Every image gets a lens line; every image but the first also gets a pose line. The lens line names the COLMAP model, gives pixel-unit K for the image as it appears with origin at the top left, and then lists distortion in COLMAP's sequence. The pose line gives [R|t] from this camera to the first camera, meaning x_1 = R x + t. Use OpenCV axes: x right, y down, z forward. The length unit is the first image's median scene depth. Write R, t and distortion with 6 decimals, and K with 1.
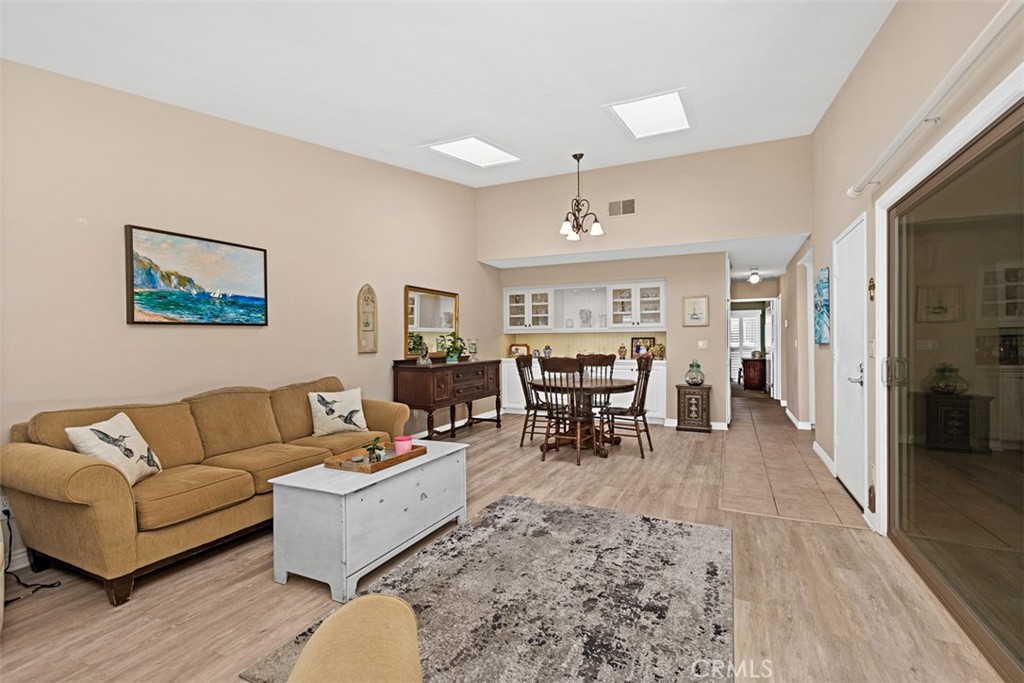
lens RADIAL K [[457.4, 0, 517.4], [0, 457.4, 340.0], [0, 0, 1]] dist [0.001538, -0.000735]
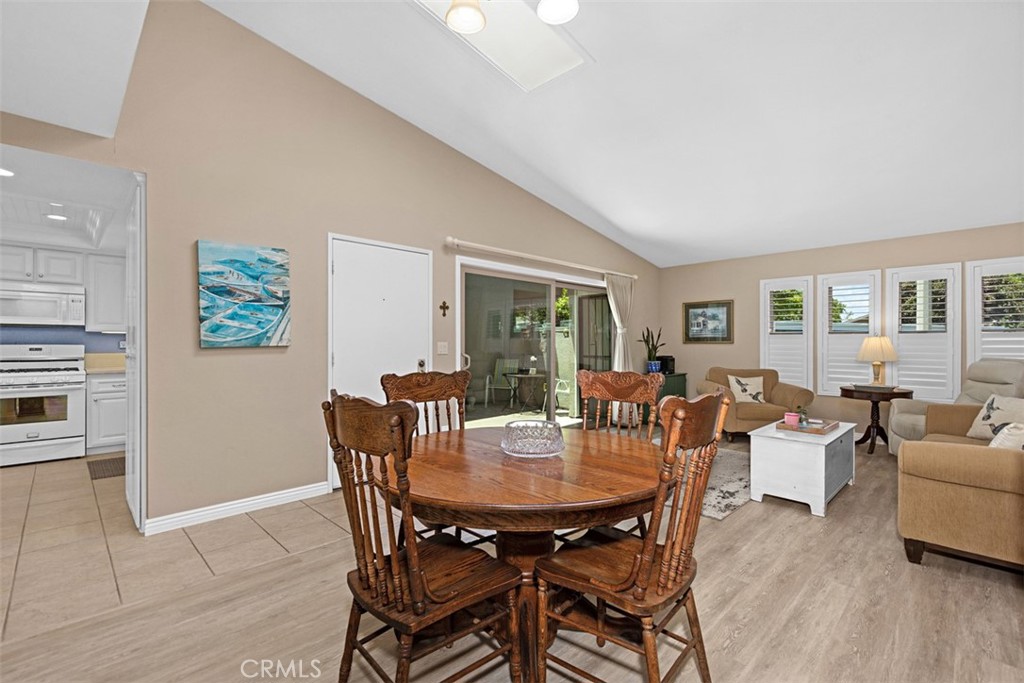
lens RADIAL K [[457.4, 0, 517.9], [0, 457.4, 341.6], [0, 0, 1]] dist [0.001538, -0.000735]
pose [[-0.939641, 0.004554, 0.342131, 0.029573], [0.001640, 0.999960, -0.008805, 0.007617], [-0.342157, -0.007713, -0.939611, 1.652958]]
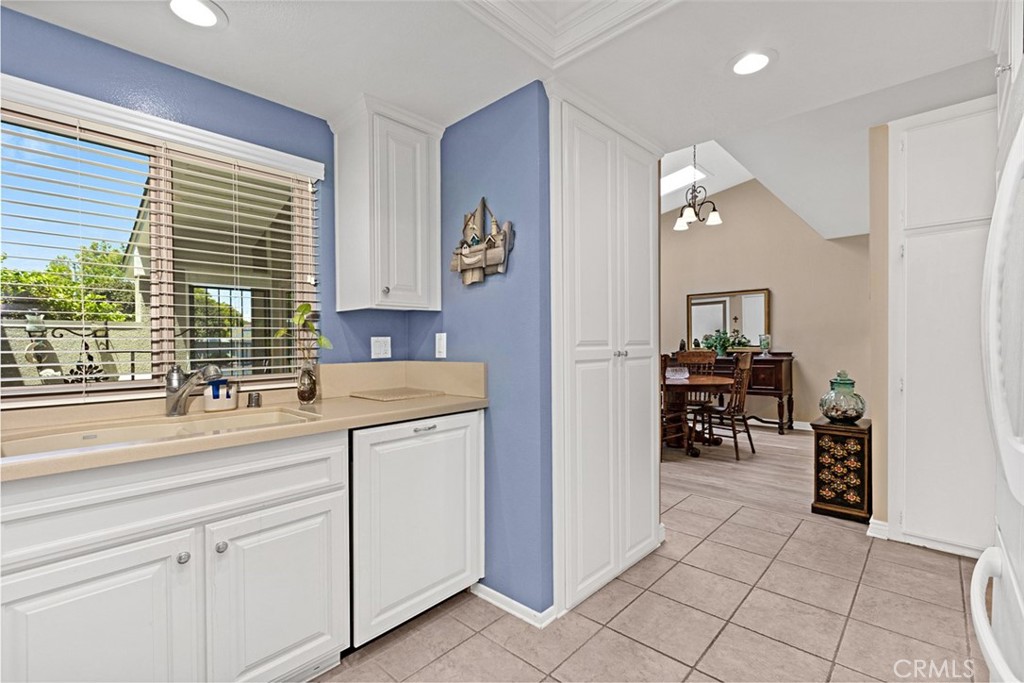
lens RADIAL K [[457.4, 0, 513.6], [0, 457.4, 350.8], [0, 0, 1]] dist [0.001538, -0.000735]
pose [[-0.309307, 0.021704, -0.950715, 1.452158], [0.019042, 0.999680, 0.016627, 0.009480], [0.950772, -0.012961, -0.309621, 1.203914]]
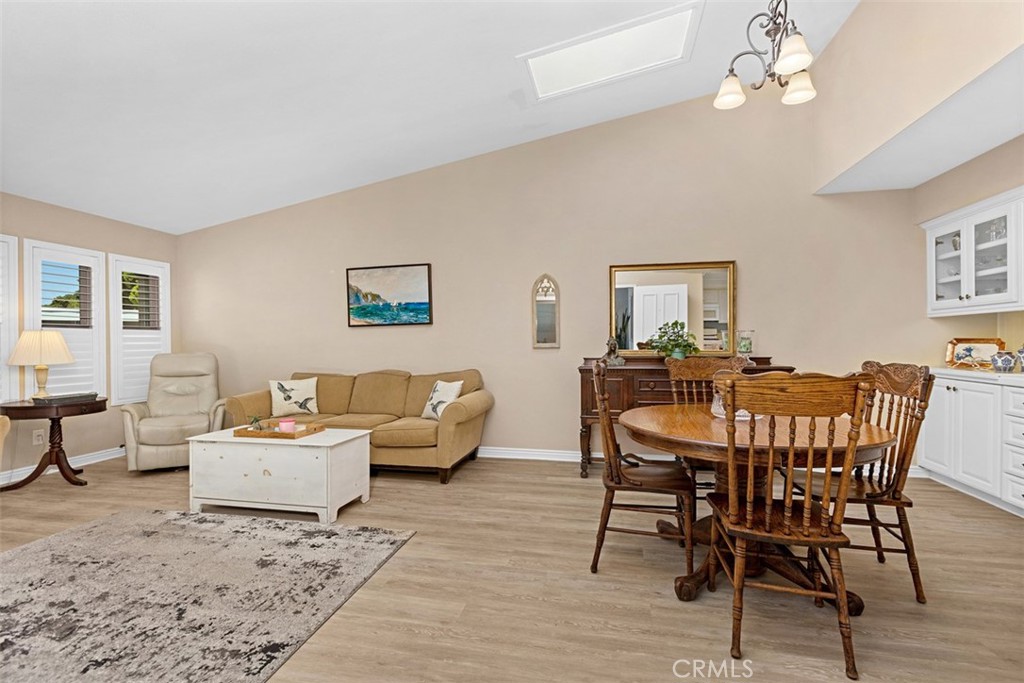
lens RADIAL K [[457.4, 0, 517.4], [0, 457.4, 340.6], [0, 0, 1]] dist [0.001538, -0.000735]
pose [[0.227979, 0.000349, -0.973666, 0.651973], [0.009612, 0.999950, 0.002609, 0.011702], [0.973619, -0.009953, 0.227964, 0.847947]]
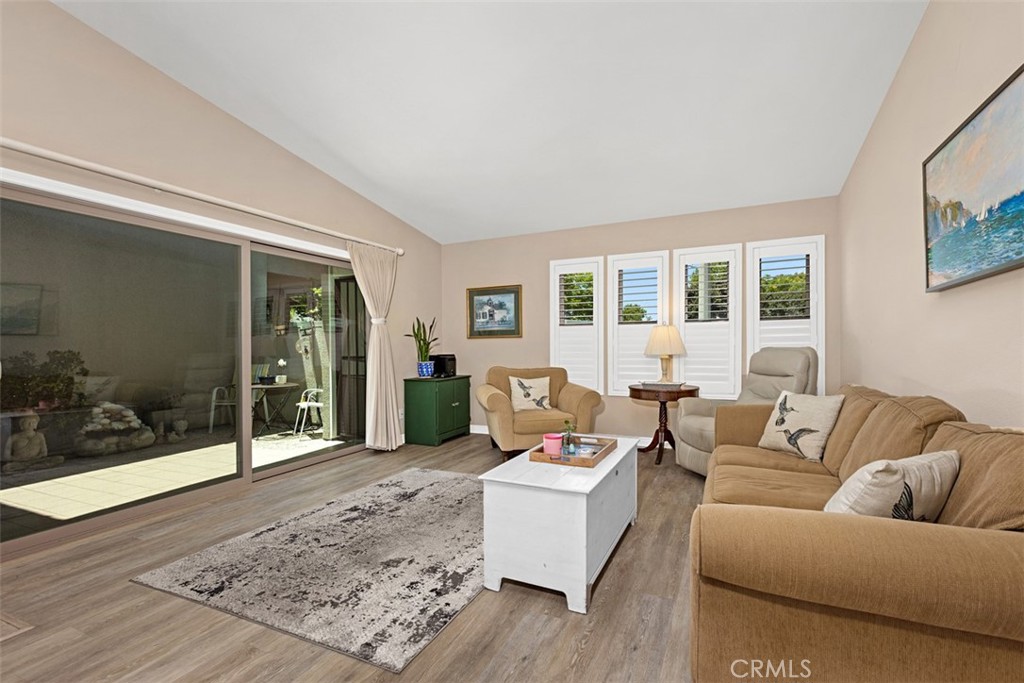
lens RADIAL K [[457.4, 0, 522.0], [0, 457.4, 356.2], [0, 0, 1]] dist [0.001538, -0.000735]
pose [[-0.999850, 0.016792, -0.004294, -0.124143], [0.016710, 0.999690, 0.018431, 0.030306], [0.004602, 0.018356, -0.999821, 1.213799]]
